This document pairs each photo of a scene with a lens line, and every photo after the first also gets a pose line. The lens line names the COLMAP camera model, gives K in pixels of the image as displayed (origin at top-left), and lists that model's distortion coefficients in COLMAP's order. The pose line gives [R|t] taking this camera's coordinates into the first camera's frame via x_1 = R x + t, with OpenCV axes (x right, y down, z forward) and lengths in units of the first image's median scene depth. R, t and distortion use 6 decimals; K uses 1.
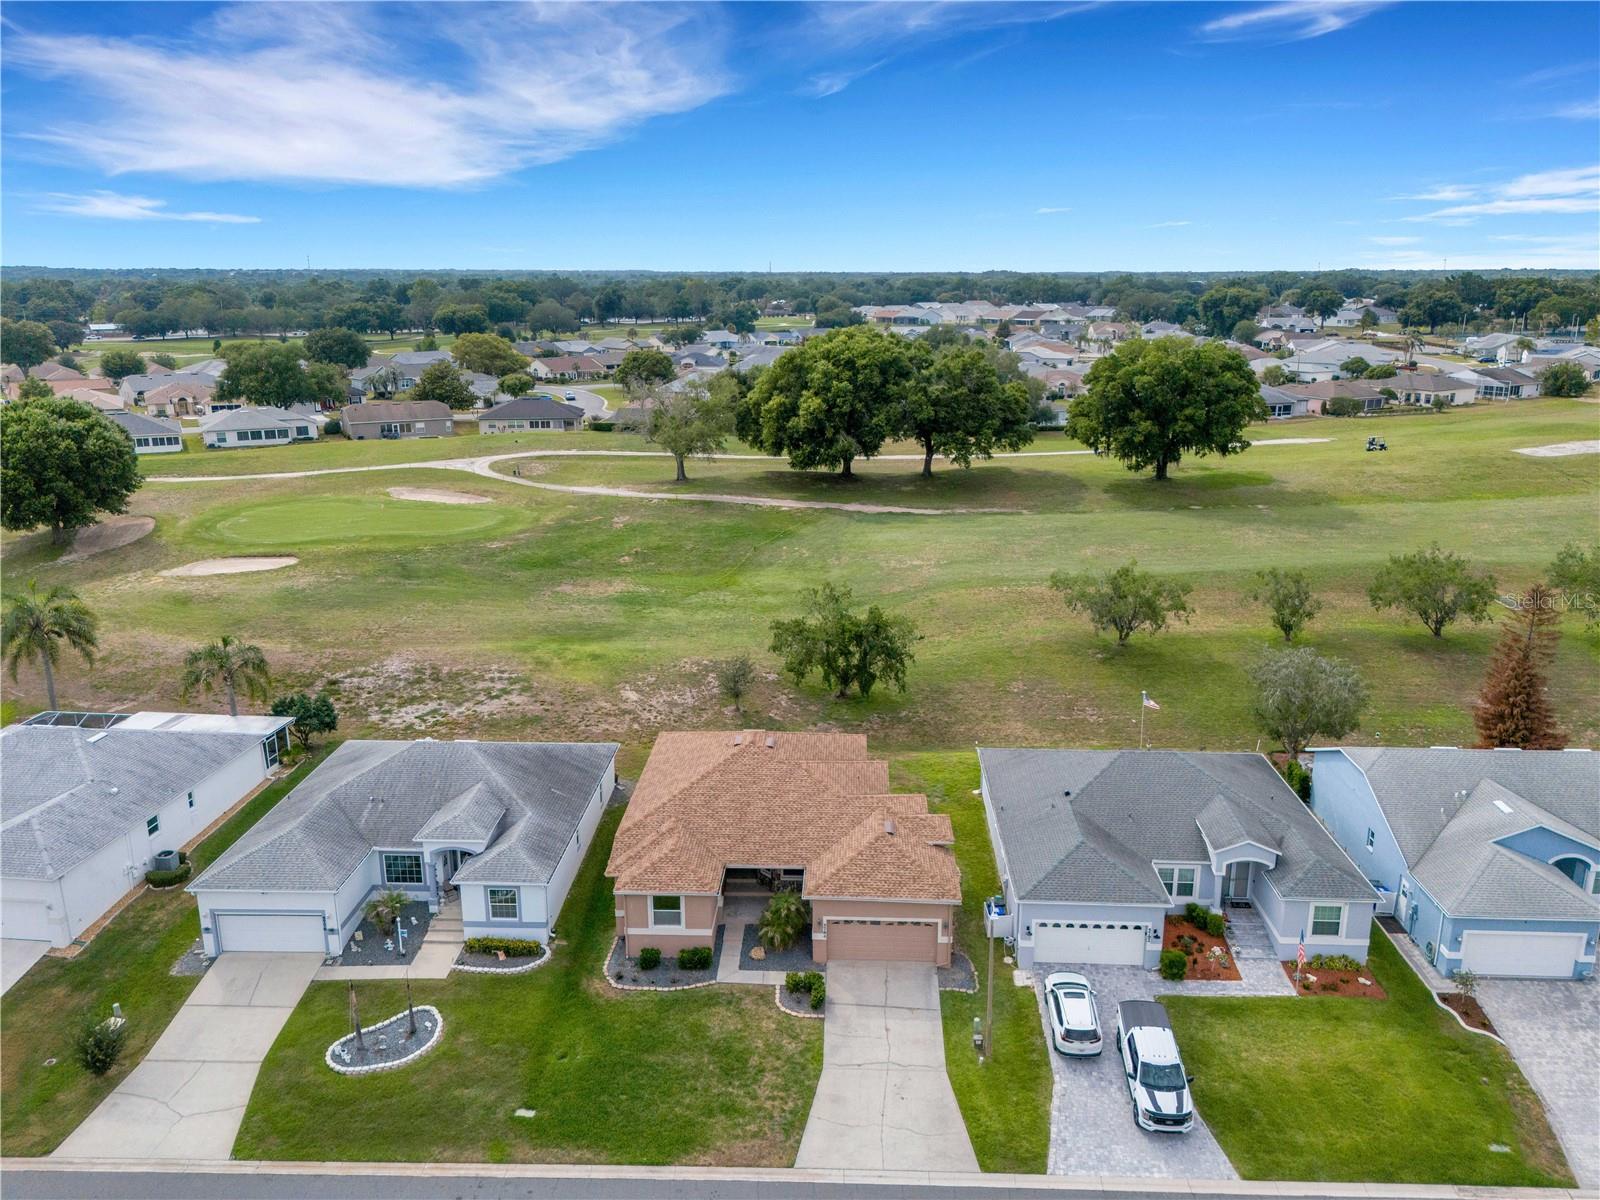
lens RADIAL K [[1201.9, 0, 804.6], [0, 1201.9, 619.0], [0, 0, 1]] dist [0.081124, -0.084609]
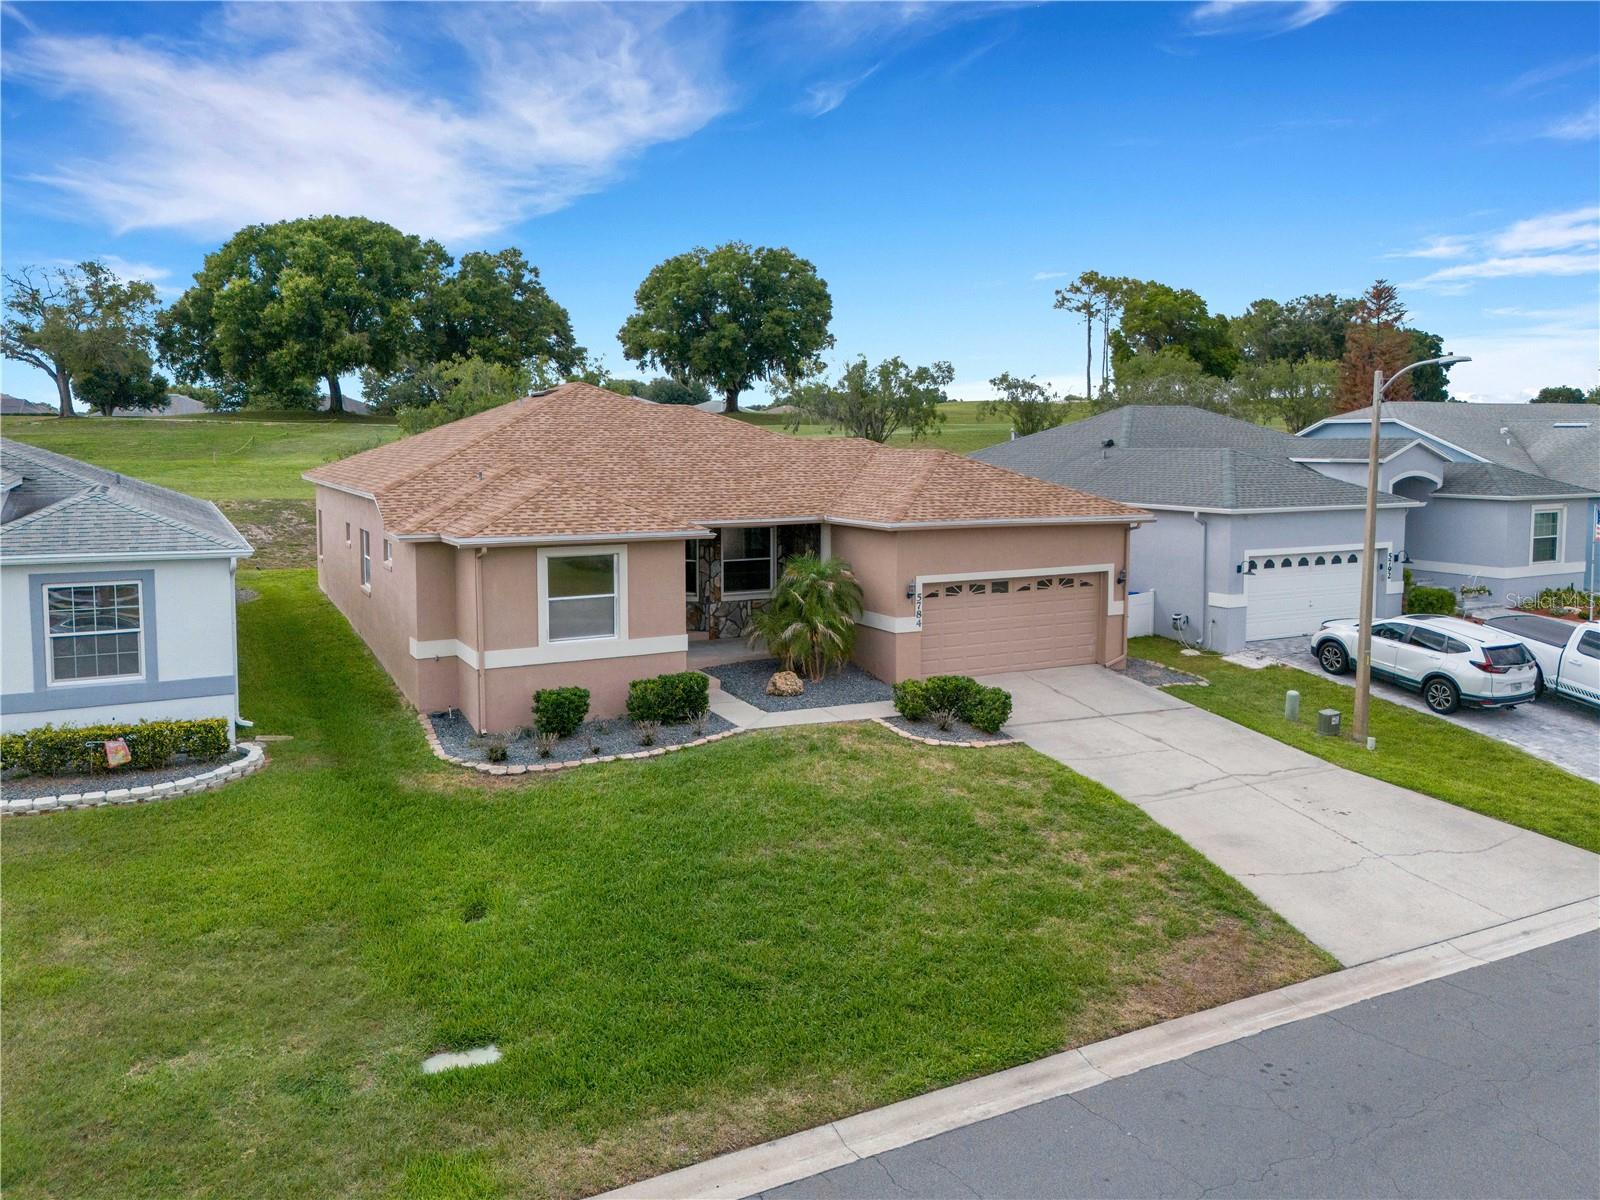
lens RADIAL K [[1229.3, 0, 800.6], [0, 1229.3, 549.7], [0, 0, 1]] dist [0.078401, -0.070647]
pose [[0.867592, -0.045361, 0.495204, -0.236650], [0.138272, 0.978565, -0.152614, 0.278647], [-0.477666, 0.200879, 0.855267, 0.566674]]
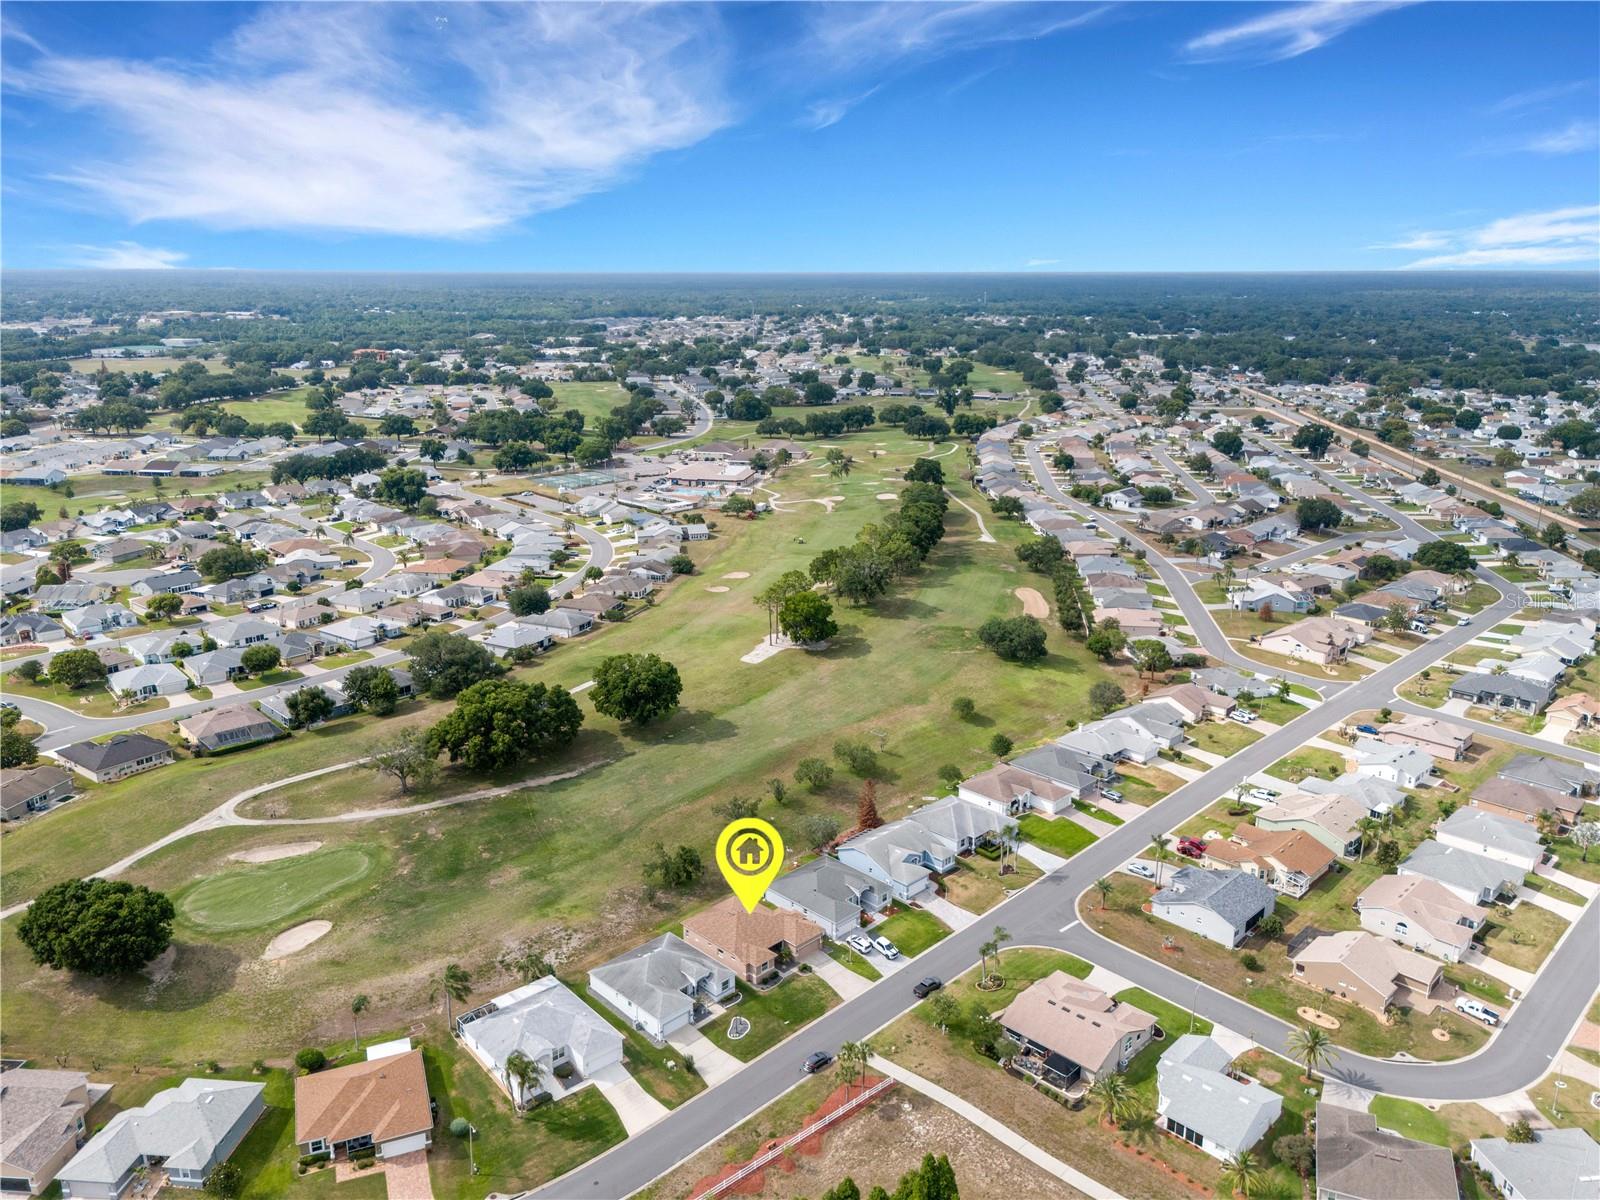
lens RADIAL K [[1184.5, 0, 808.8], [0, 1184.5, 621.3], [0, 0, 1]] dist [0.079172, -0.084216]
pose [[0.670895, -0.206935, 0.712093, -2.109943], [0.200515, 0.975126, 0.094459, -0.954613], [-0.713928, 0.079413, 0.695701, -1.448003]]
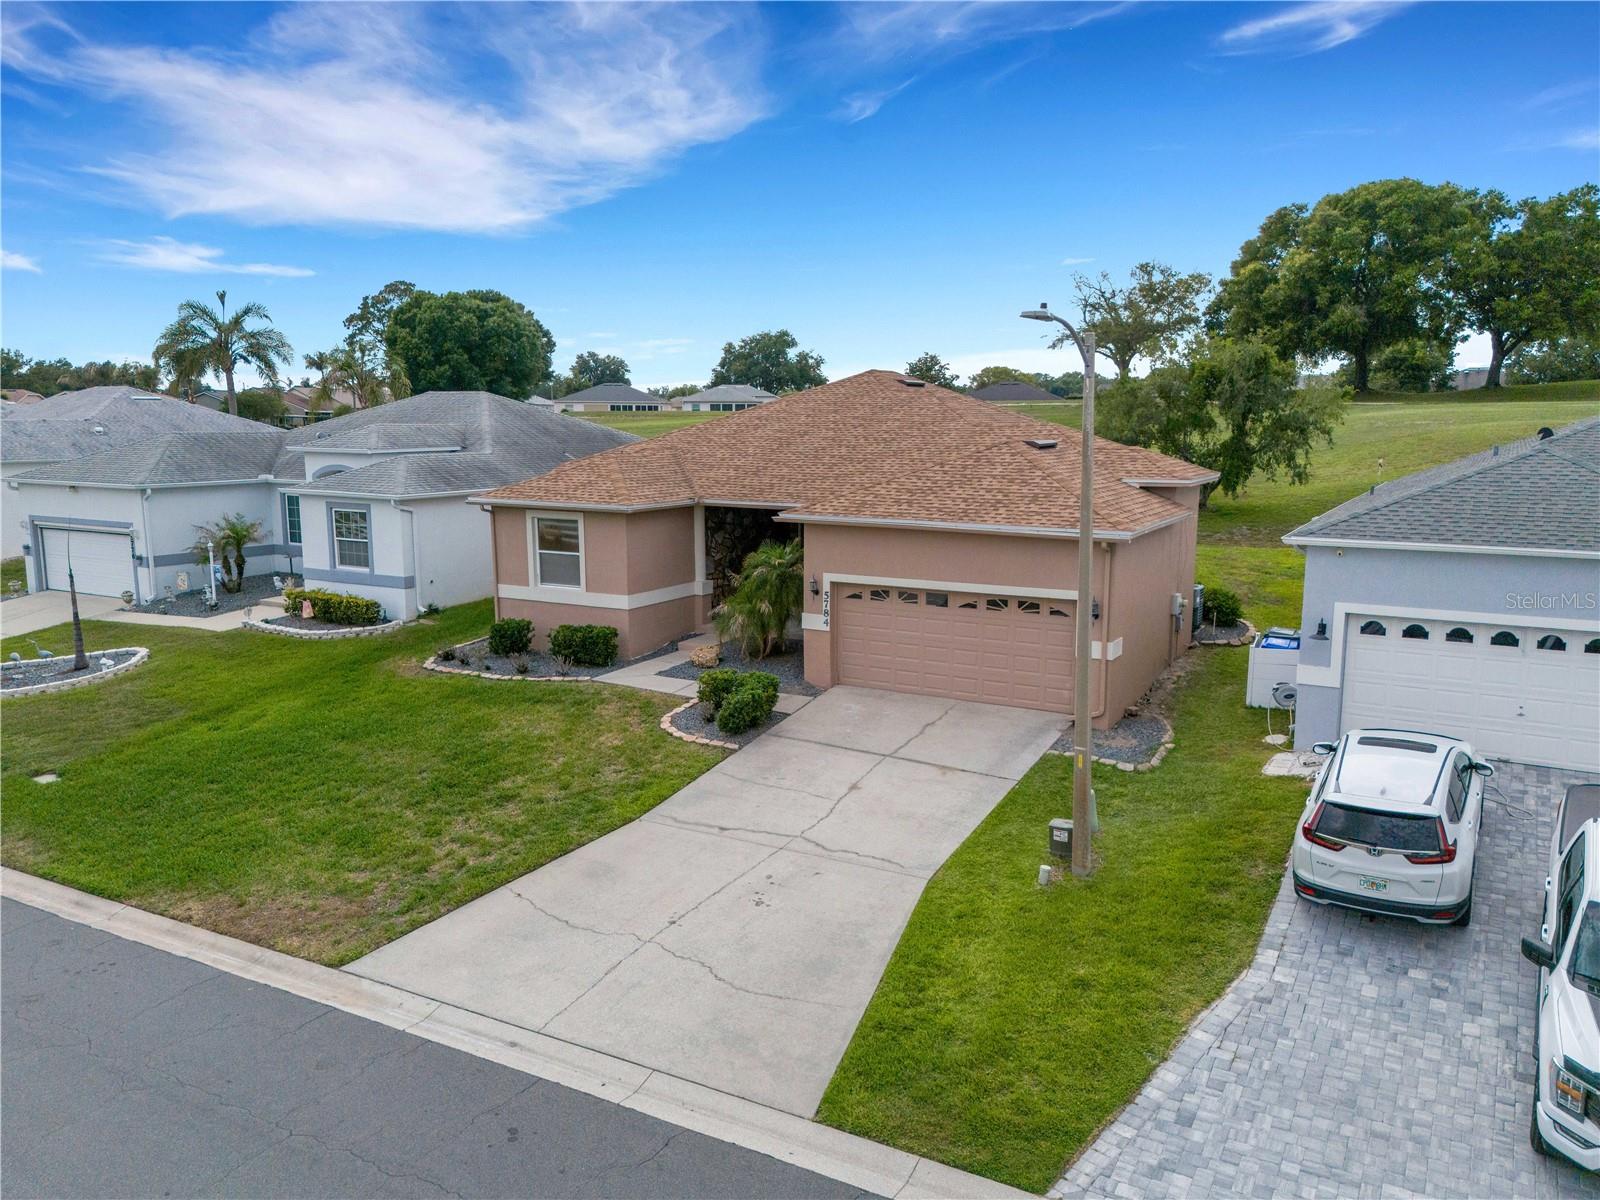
lens RADIAL K [[1201.6, 0, 800.0], [0, 1201.6, 600.0], [0, 0, 1]] dist [0.086565, -0.087982]
pose [[0.885994, 0.071554, -0.458143, 0.194116], [-0.129370, 0.986934, -0.096045, 0.276105], [0.445285, 0.144365, 0.883674, 0.560257]]
